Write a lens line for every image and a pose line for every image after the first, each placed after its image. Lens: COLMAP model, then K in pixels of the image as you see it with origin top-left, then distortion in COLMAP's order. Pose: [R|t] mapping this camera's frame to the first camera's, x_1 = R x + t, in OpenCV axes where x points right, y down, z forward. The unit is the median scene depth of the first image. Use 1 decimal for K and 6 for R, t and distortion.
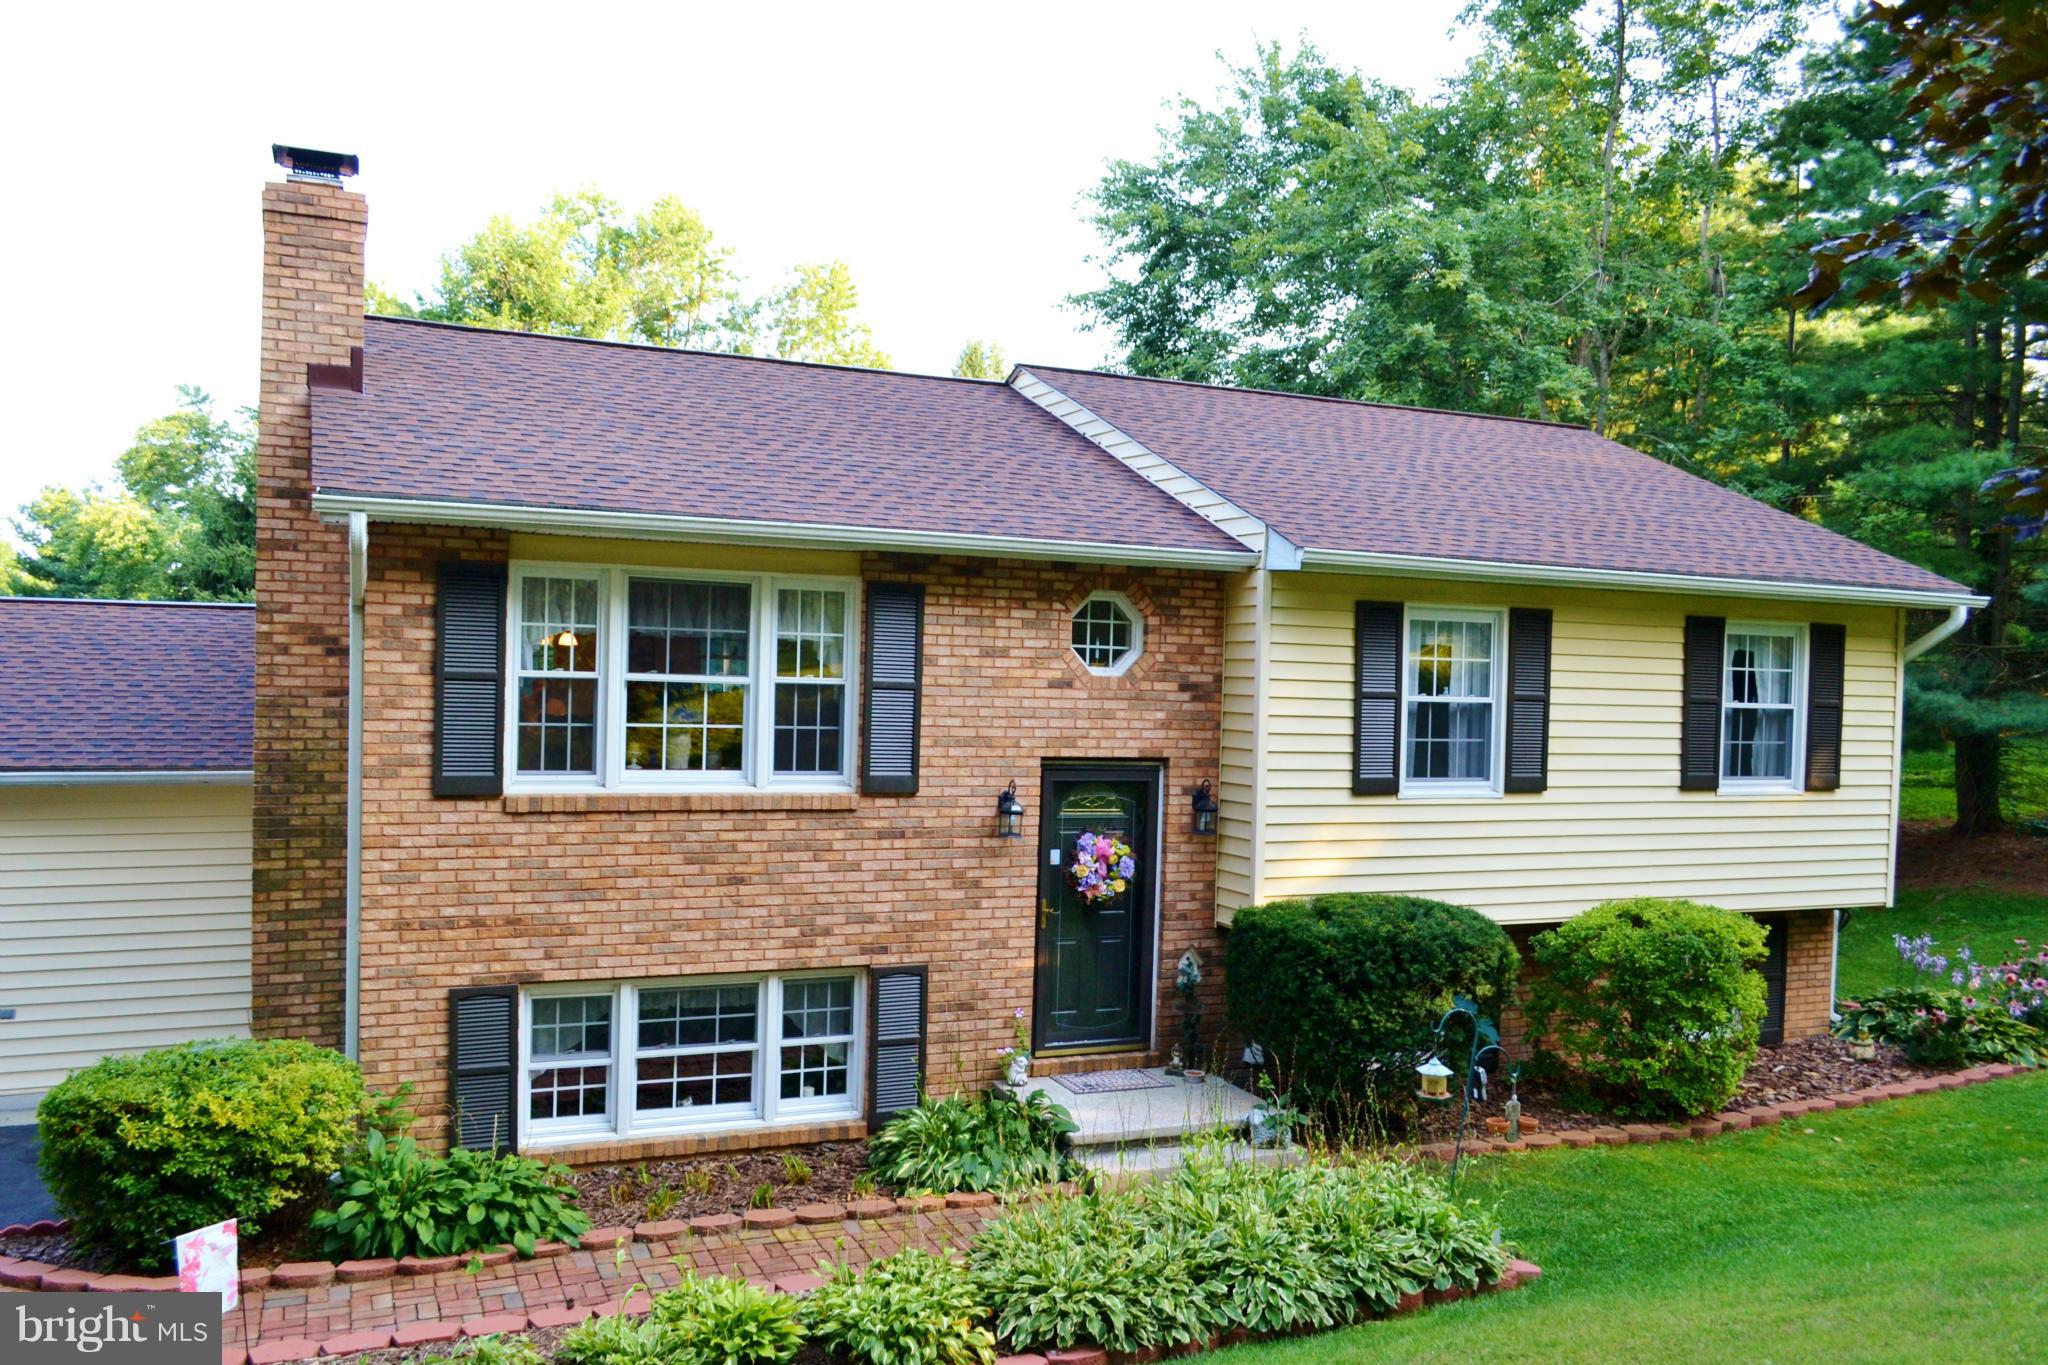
lens RADIAL K [[1591.4, 0, 1017.5], [0, 1591.4, 686.6], [0, 0, 1]] dist [-0.009492, -0.001989]
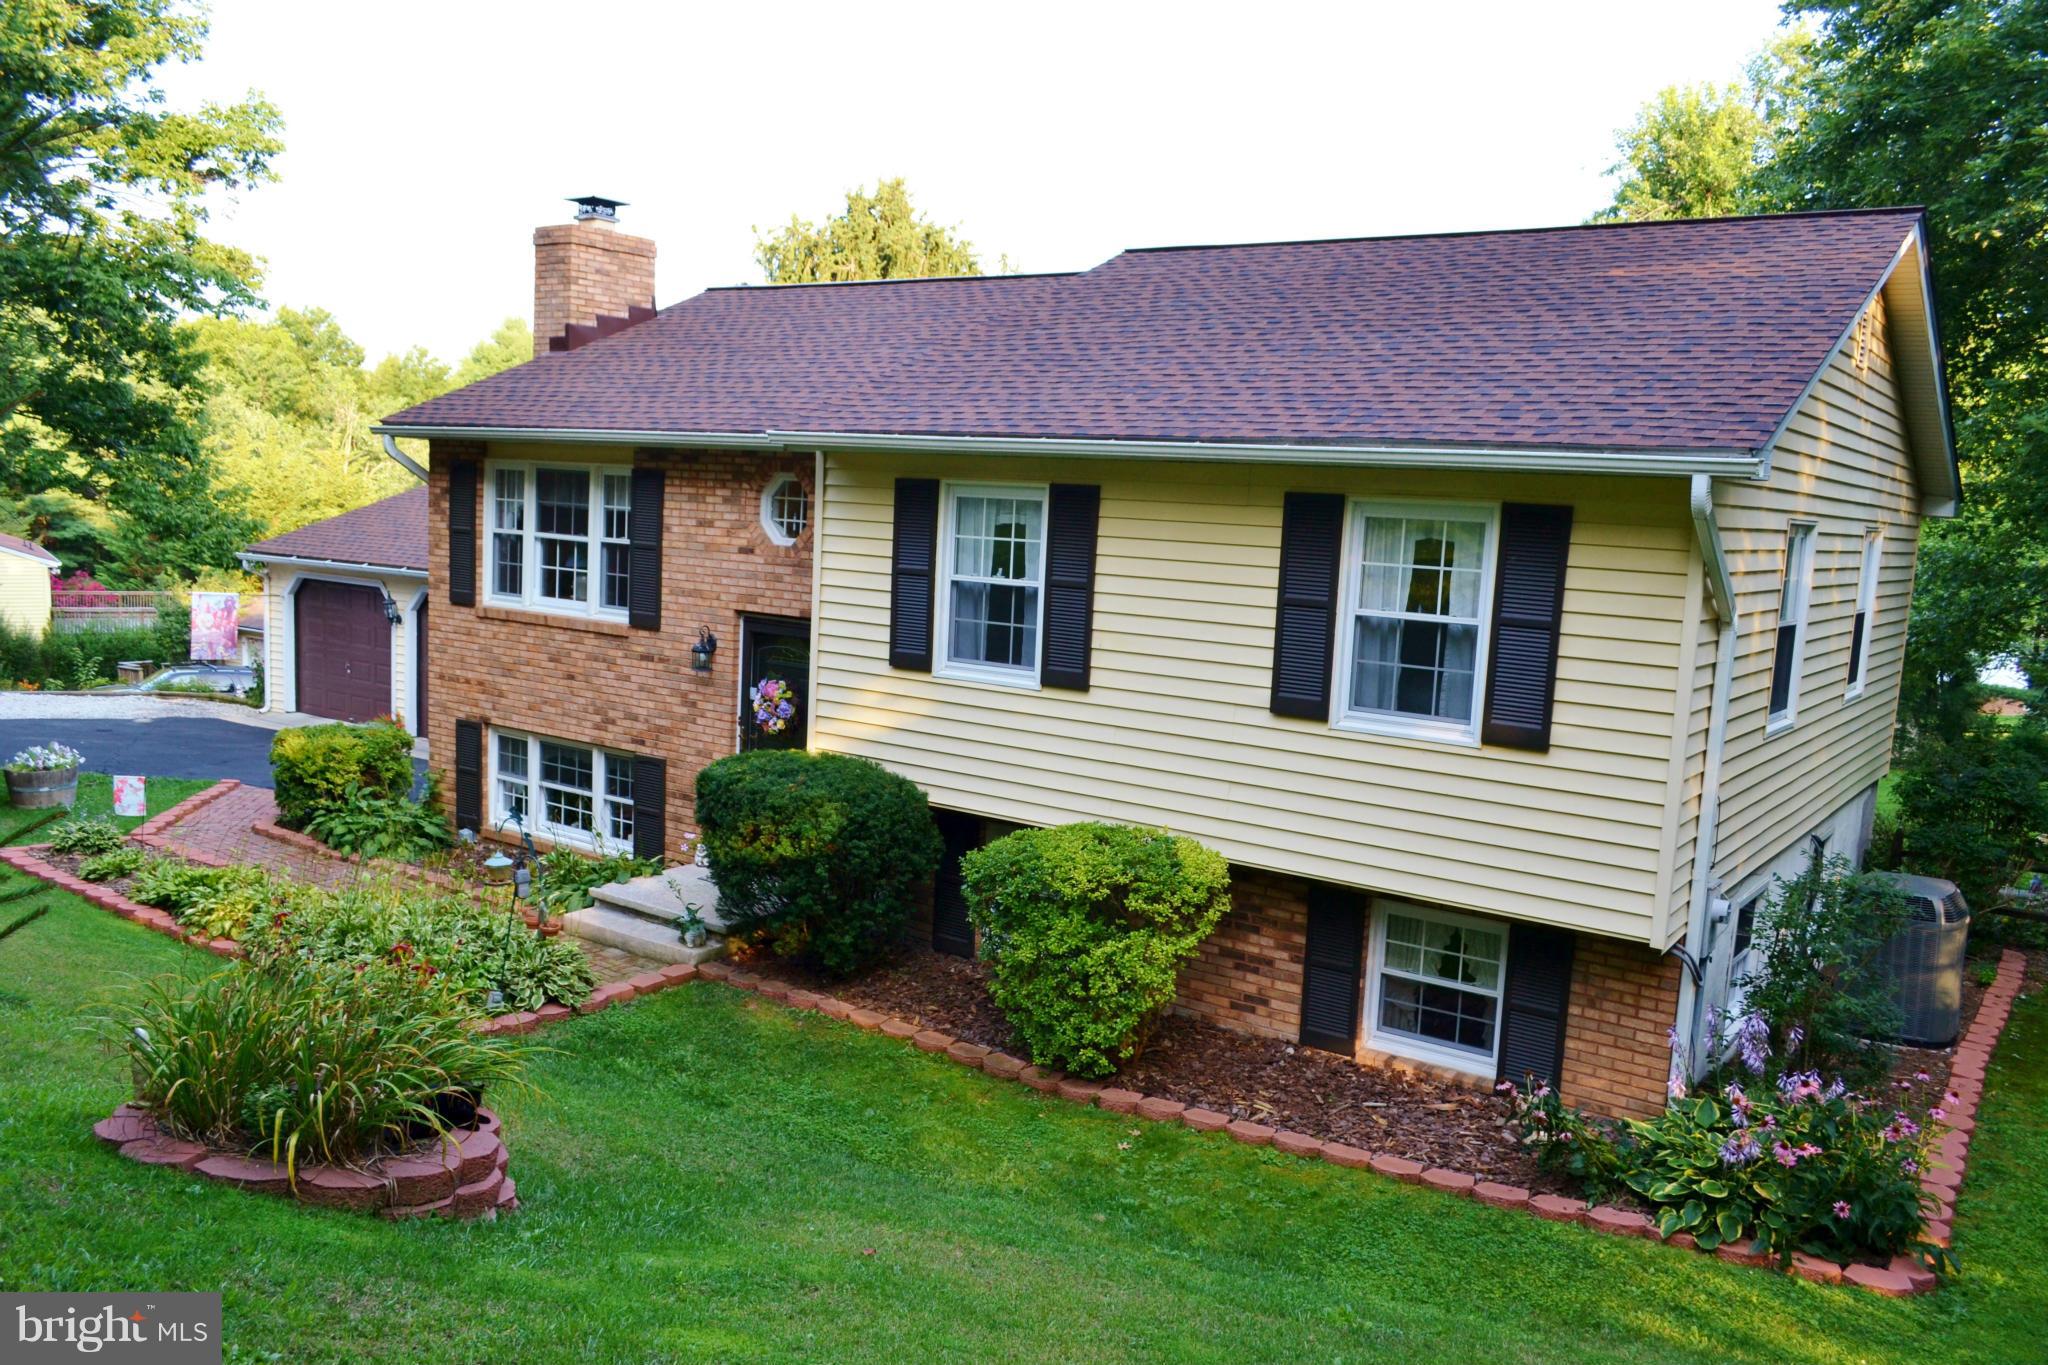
lens RADIAL K [[1591.4, 0, 1016.1], [0, 1591.4, 688.0], [0, 0, 1]] dist [-0.009492, -0.001989]
pose [[0.514584, 0.101912, -0.851362, 1.197543], [-0.038364, 0.994654, 0.095877, -0.021828], [0.856582, -0.016675, 0.515742, 0.561395]]
